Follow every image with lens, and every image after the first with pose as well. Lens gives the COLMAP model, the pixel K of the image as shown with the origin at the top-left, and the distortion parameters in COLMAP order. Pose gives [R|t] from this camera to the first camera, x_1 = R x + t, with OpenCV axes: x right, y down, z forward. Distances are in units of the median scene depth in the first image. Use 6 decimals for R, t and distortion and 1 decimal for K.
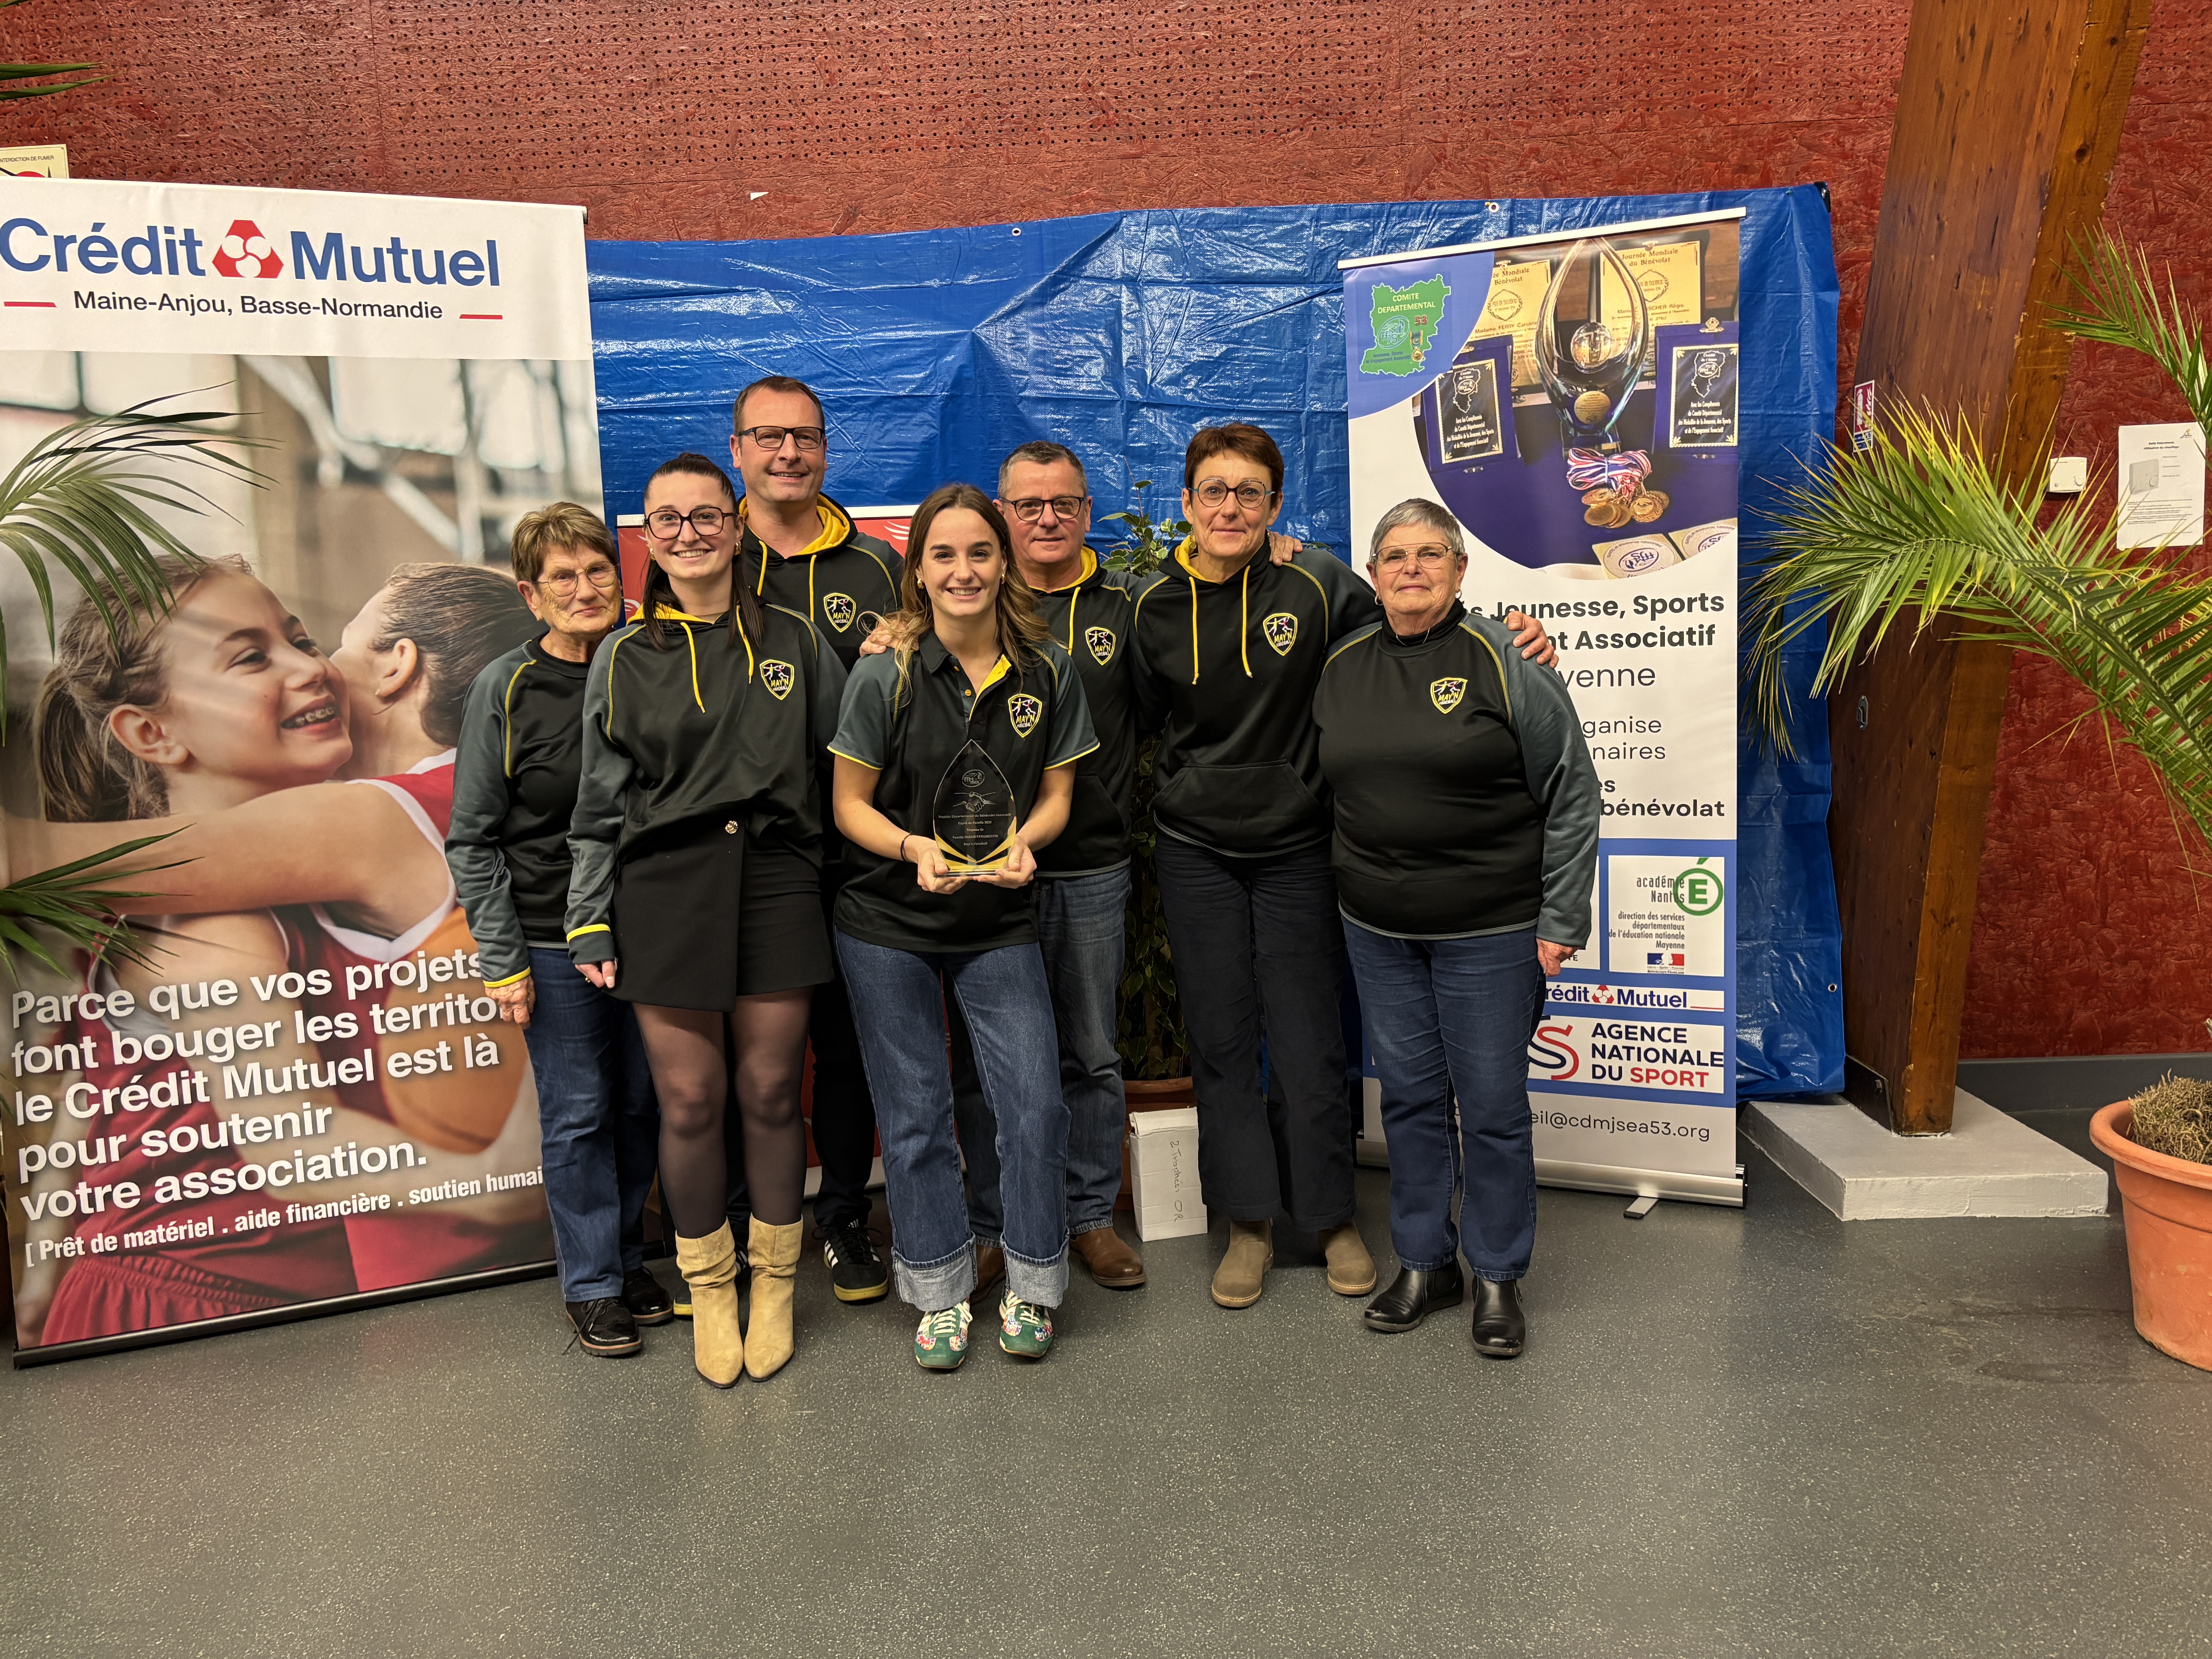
lens RADIAL K [[1660.8, 0, 1105.0], [0, 1660.8, 818.8], [0, 0, 1]] dist [0.037346, -0.032474]
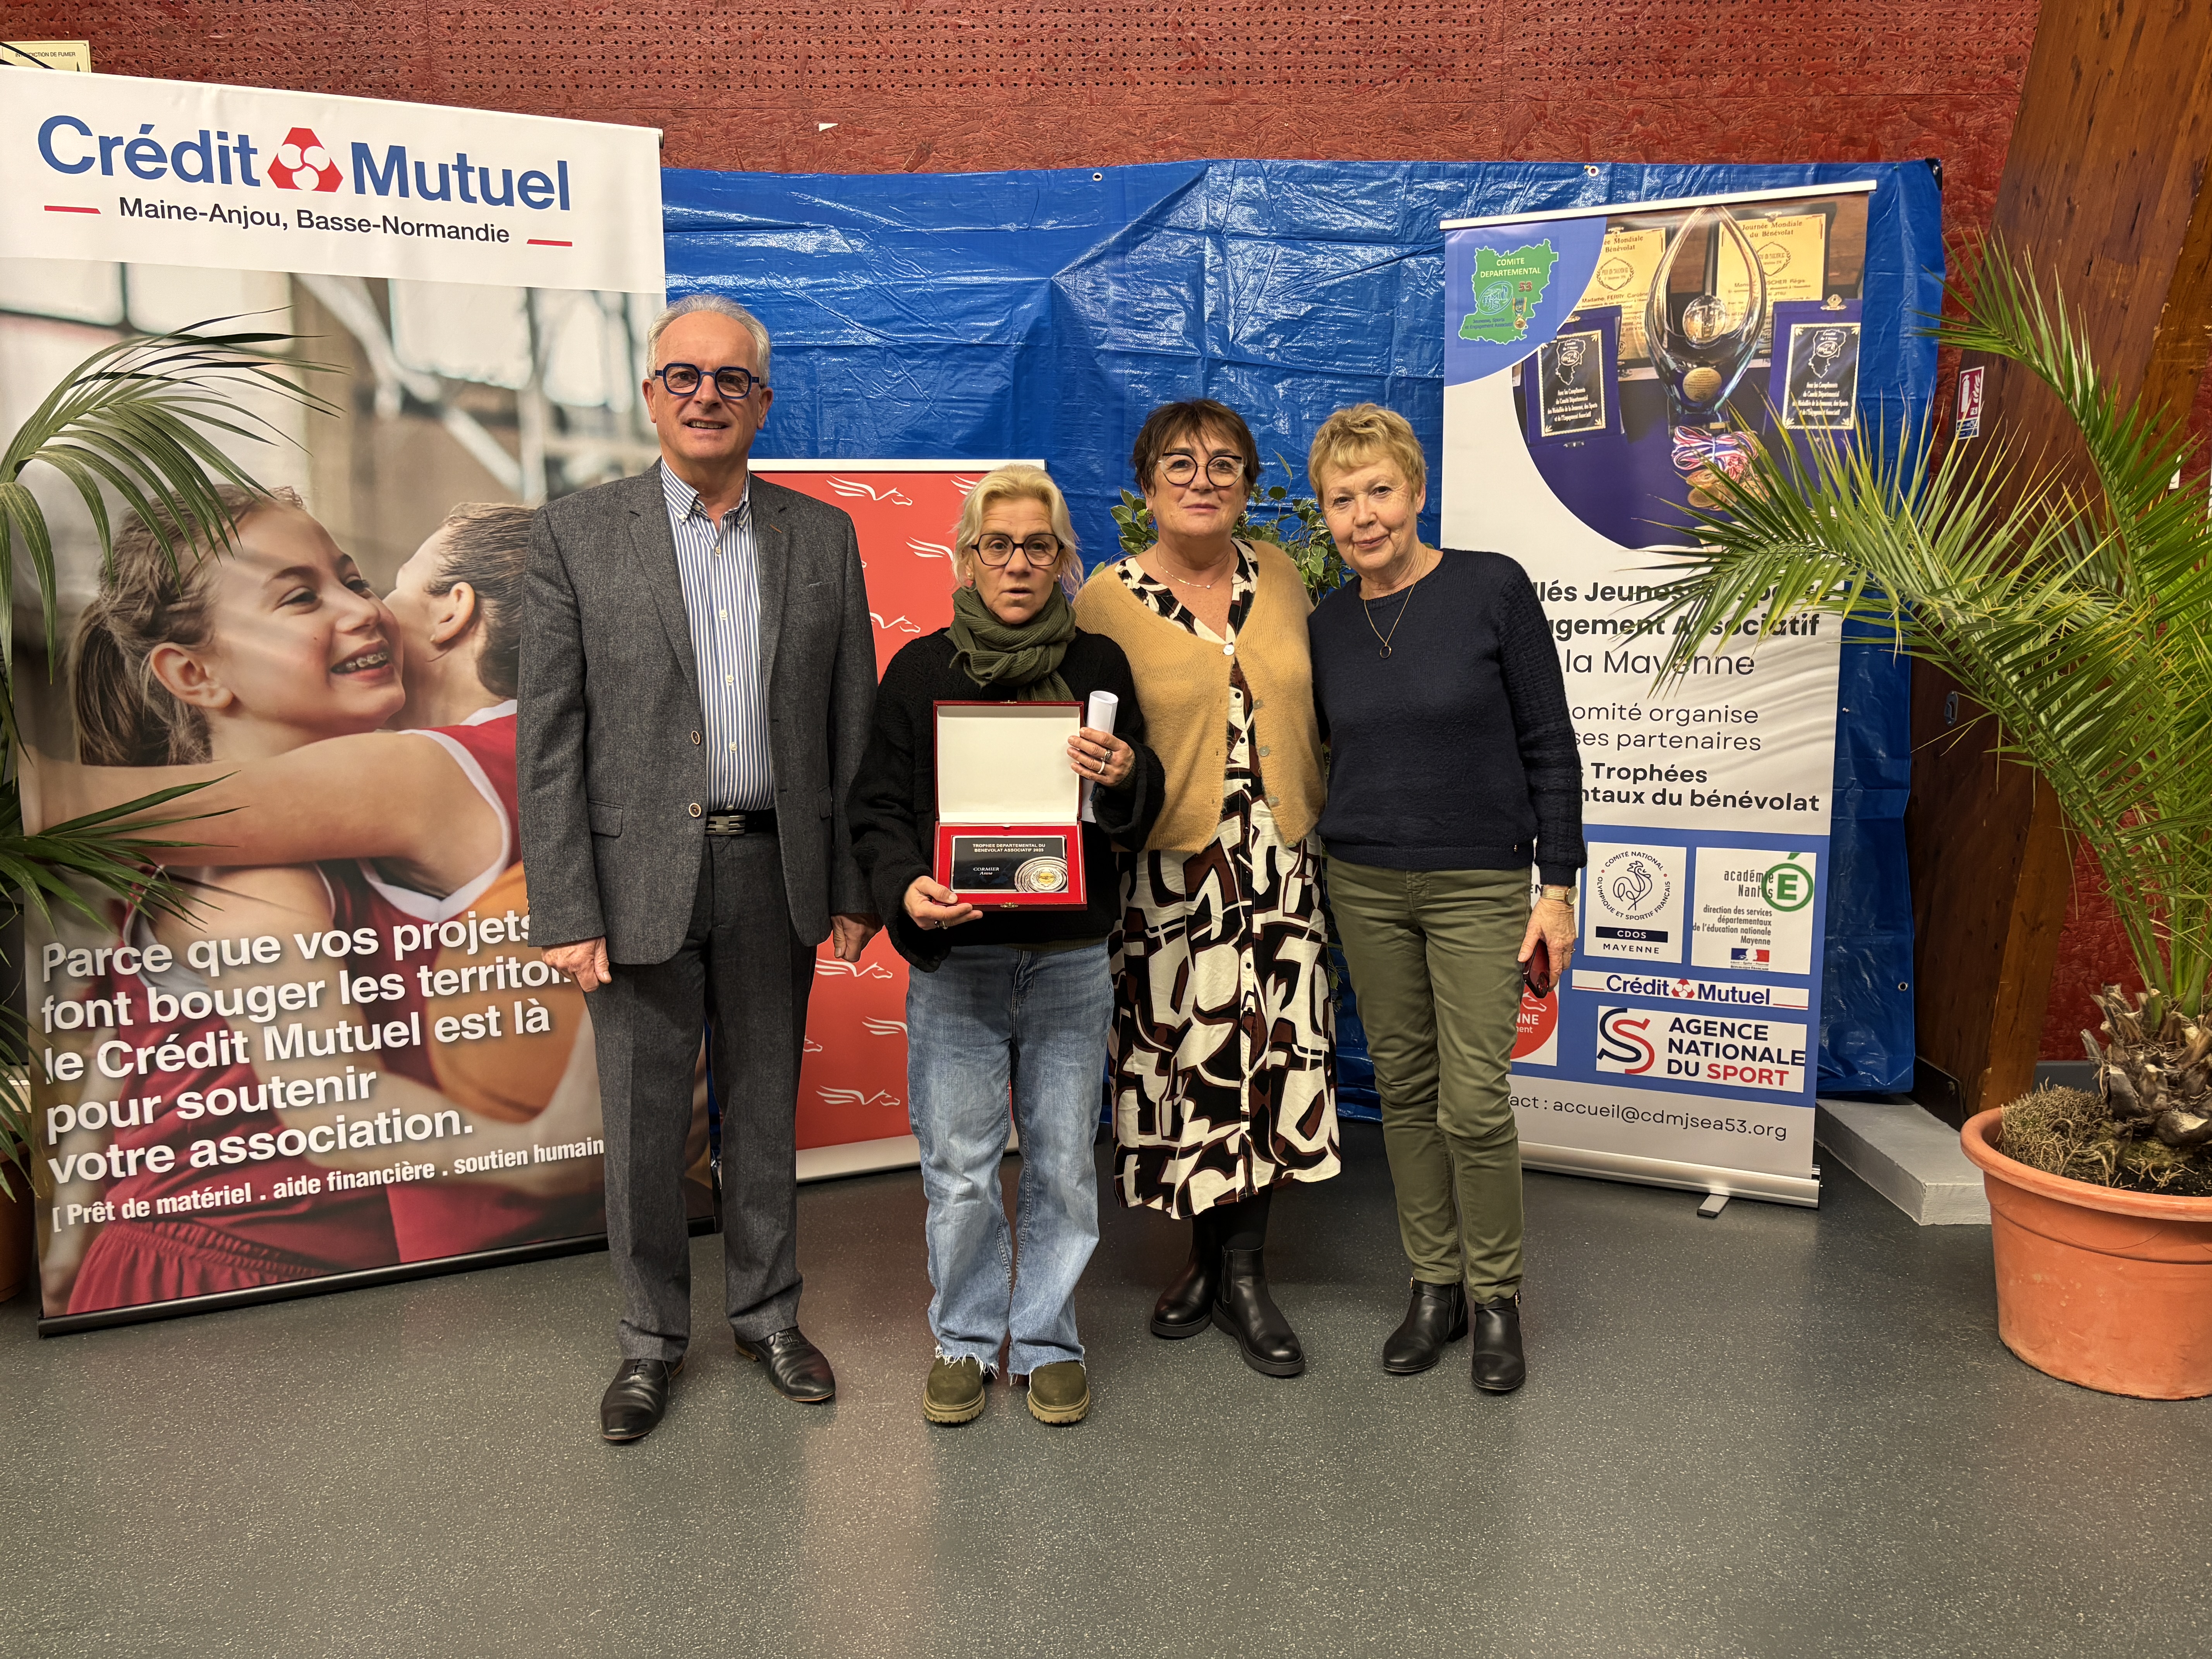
lens RADIAL K [[1660.8, 0, 1117.6], [0, 1660.8, 830.7], [0, 0, 1]] dist [0.037346, -0.032474]
pose [[0.999094, 0.030222, 0.029972, -0.067689], [-0.031125, 0.999061, 0.030137, -0.006807], [-0.029033, -0.031043, 0.999096, 0.035386]]
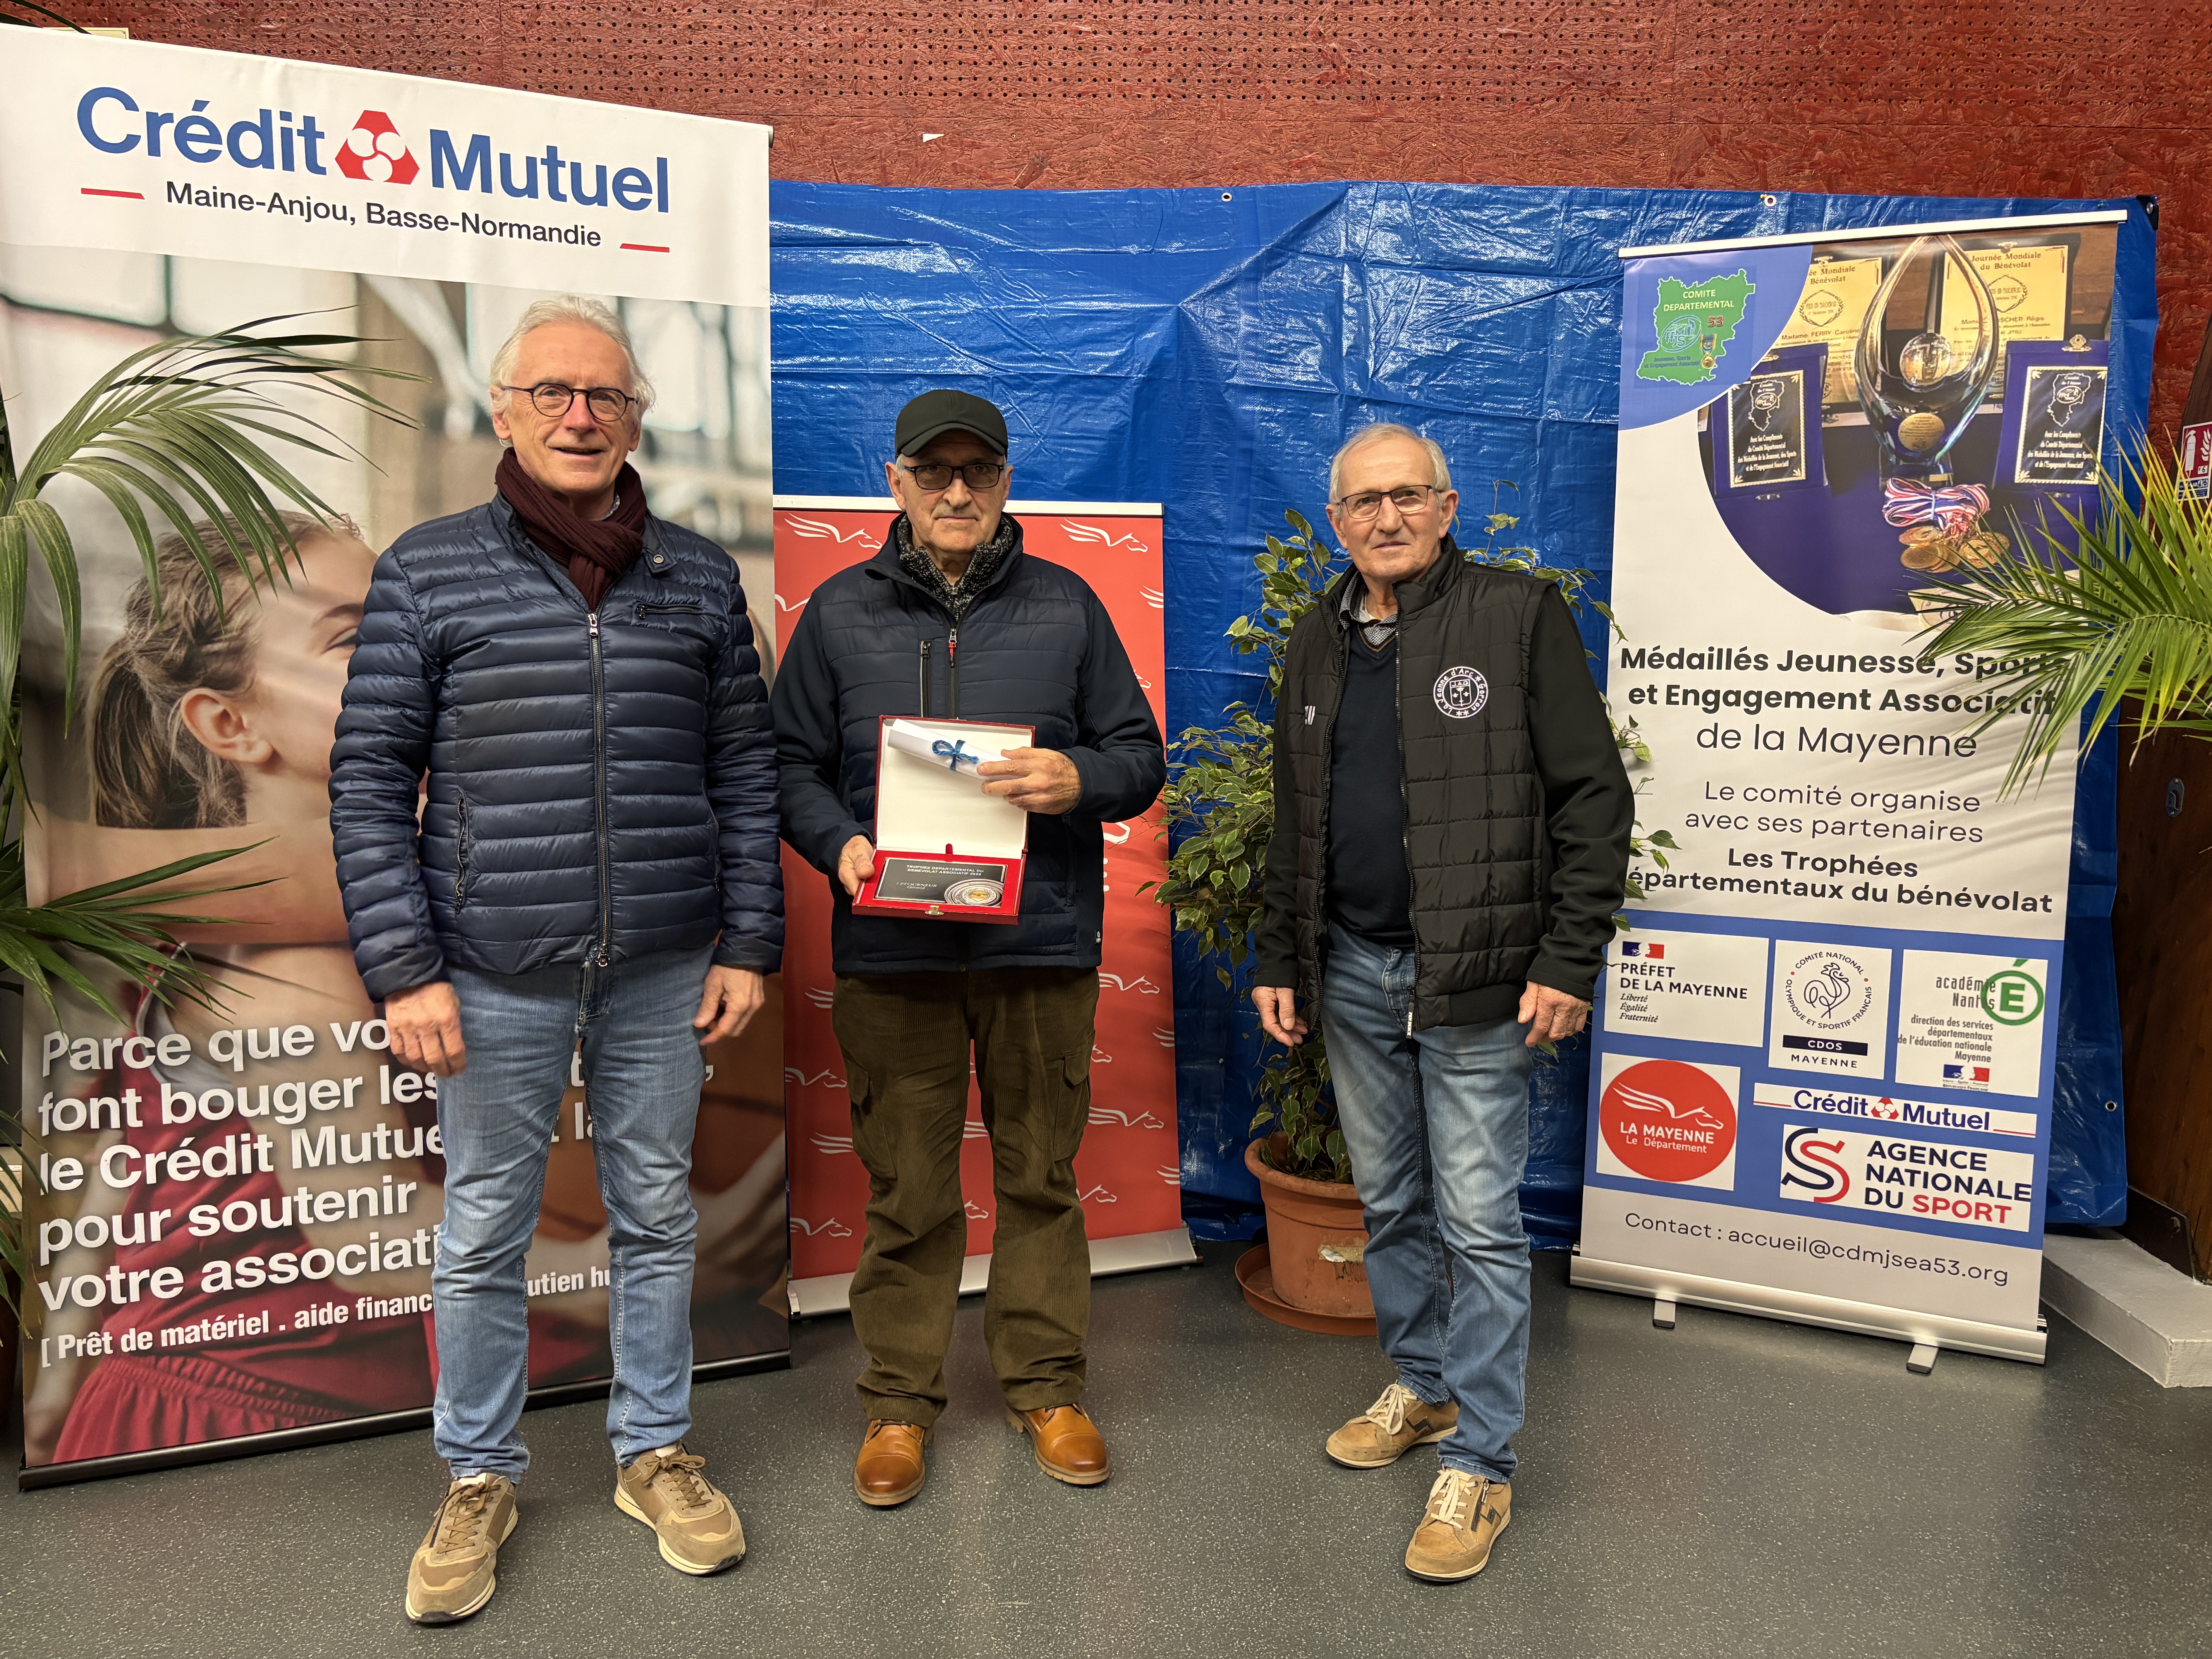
lens RADIAL K [[1660.8, 0, 1101.3], [0, 1660.8, 825.4], [0, 0, 1]] dist [0.037346, -0.032474]
pose [[0.998275, 0.051003, 0.029068, -0.146401], [-0.050860, 0.998690, -0.005628, -0.016706], [-0.029317, 0.004140, 0.999562, 0.148083]]
